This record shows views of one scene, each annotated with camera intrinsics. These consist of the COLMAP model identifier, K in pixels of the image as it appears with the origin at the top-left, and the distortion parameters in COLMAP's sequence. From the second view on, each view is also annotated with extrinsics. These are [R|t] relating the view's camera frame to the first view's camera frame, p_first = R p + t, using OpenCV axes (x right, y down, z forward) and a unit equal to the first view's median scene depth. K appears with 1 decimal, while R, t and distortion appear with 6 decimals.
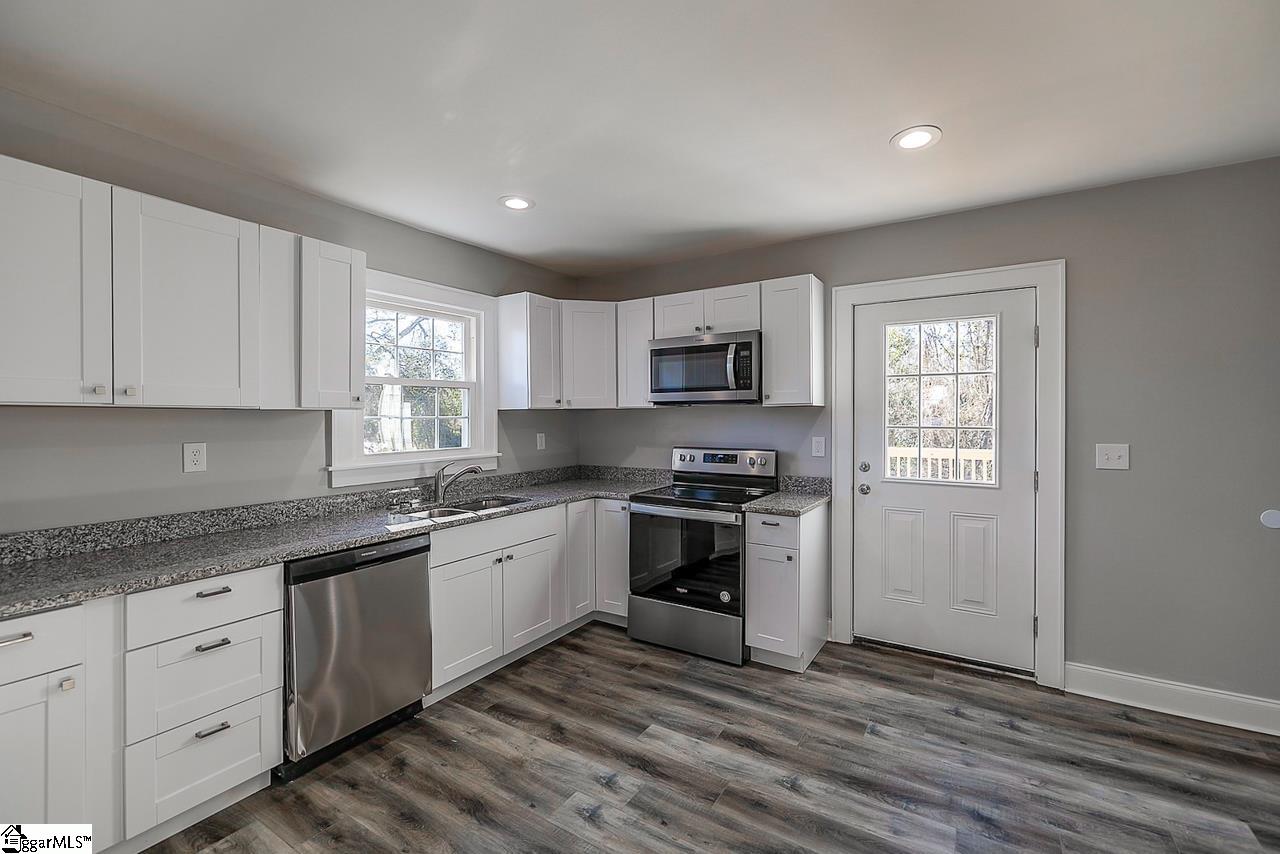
lens RADIAL K [[550.0, 0, 643.8], [0, 550.0, 424.9], [0, 0, 1]] dist [0.007790, 0.000083]
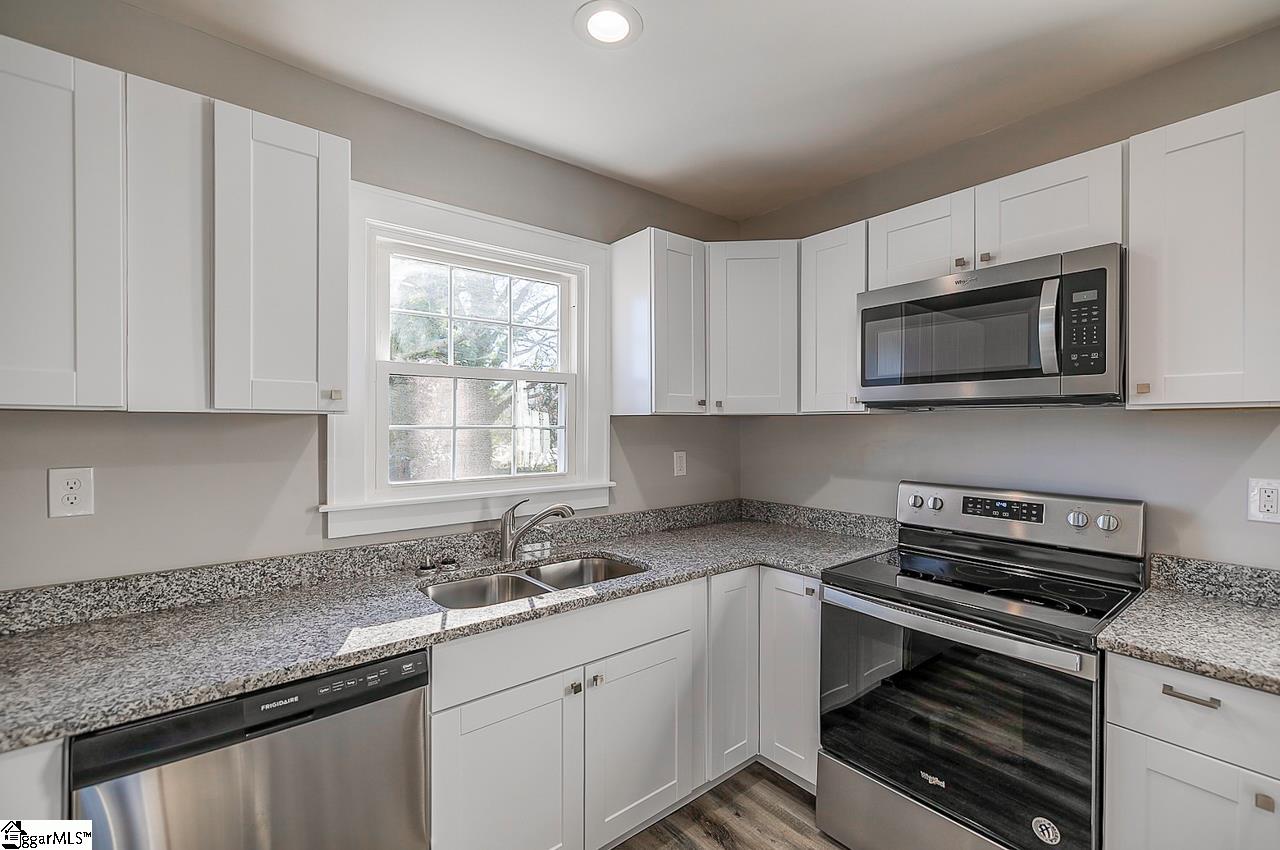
lens RADIAL K [[550.0, 0, 643.8], [0, 550.0, 422.9], [0, 0, 1]] dist [0.007790, 0.000083]
pose [[0.949583, 0.006985, -0.313439, -0.022804], [-0.012471, 0.999802, -0.015500, -0.009679], [0.313268, 0.018627, 0.949482, 0.412053]]
